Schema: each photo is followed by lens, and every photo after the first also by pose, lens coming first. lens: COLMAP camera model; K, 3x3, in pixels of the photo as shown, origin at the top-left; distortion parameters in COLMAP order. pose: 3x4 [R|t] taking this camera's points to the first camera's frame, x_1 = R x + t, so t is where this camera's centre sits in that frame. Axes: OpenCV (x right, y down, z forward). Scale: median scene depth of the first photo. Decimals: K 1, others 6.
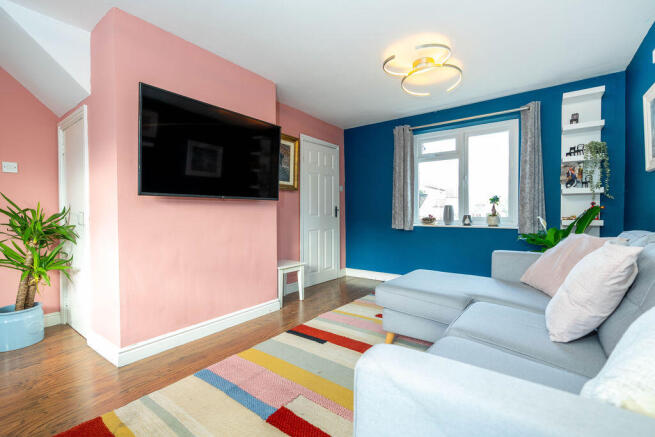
lens RADIAL K [[291.9, 0, 328.1], [0, 291.9, 216.7], [0, 0, 1]] dist [-0.004131, -0.000537]
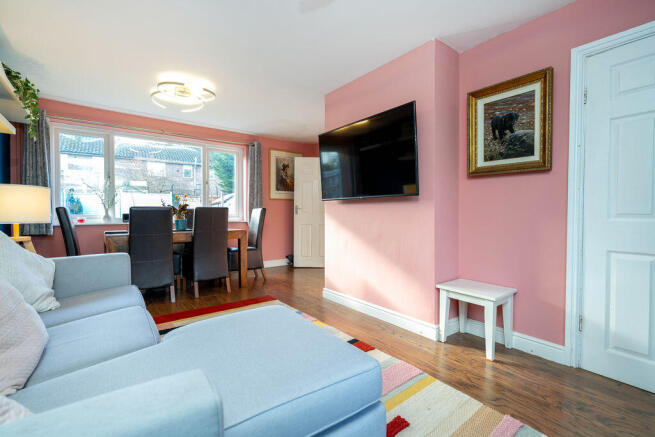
lens RADIAL K [[291.9, 0, 327.2], [0, 291.9, 217.4], [0, 0, 1]] dist [-0.004131, -0.000537]
pose [[-0.263330, 0.025457, -0.964370, 0.553228], [-0.006538, 0.999582, 0.028172, -0.015345], [0.964684, 0.013724, -0.263054, 0.824547]]
